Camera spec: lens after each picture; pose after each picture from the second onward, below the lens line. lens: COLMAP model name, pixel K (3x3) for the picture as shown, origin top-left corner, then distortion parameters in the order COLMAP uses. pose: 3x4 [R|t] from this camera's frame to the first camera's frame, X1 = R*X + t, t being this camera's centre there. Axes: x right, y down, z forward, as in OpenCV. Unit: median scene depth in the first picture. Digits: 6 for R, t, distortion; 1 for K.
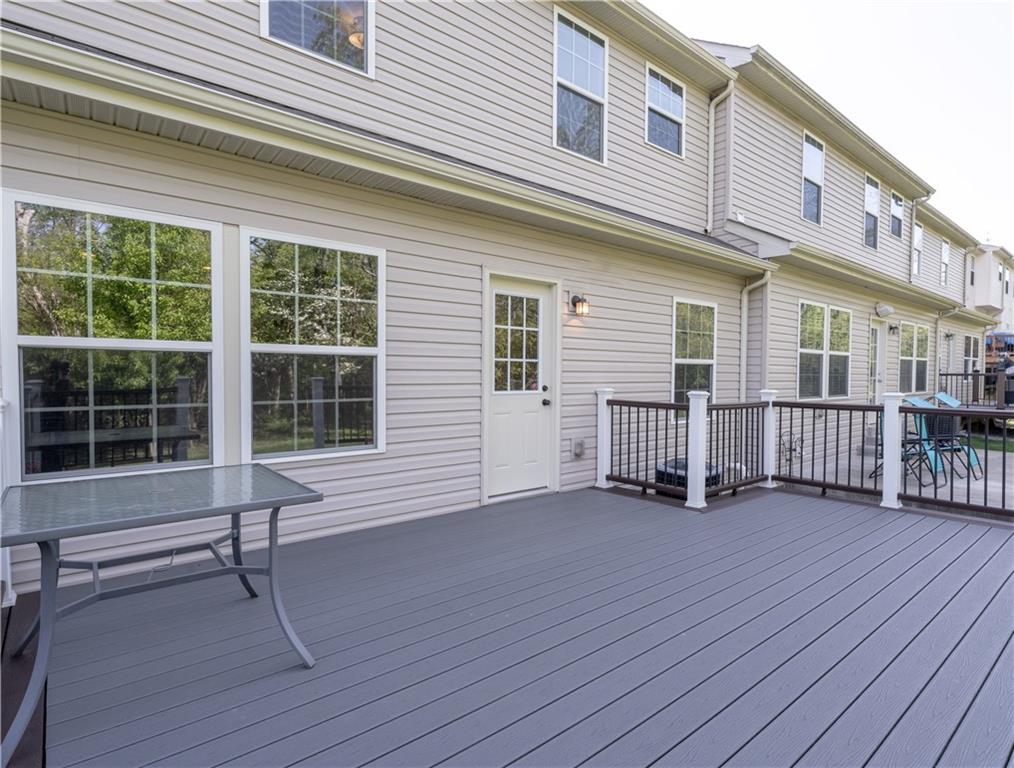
lens RADIAL K [[478.6, 0, 507.0], [0, 478.6, 384.0], [0, 0, 1]] dist [-0.000597, -0.000065]
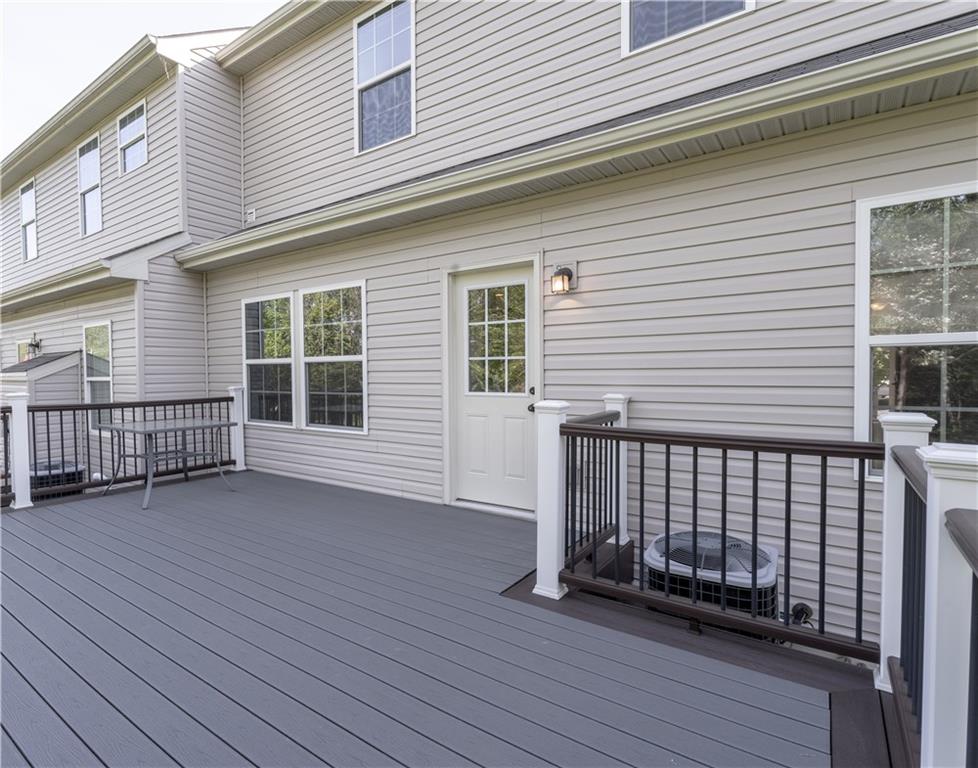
lens RADIAL K [[513.2, 0, 489.0], [0, 513.2, 384.0], [0, 0, 1]] dist [0.002825, -0.000297]
pose [[0.326010, 0.014150, -0.945260, 0.955880], [-0.012676, 0.999864, 0.010595, -0.011809], [0.945281, 0.008528, 0.326145, 0.697371]]
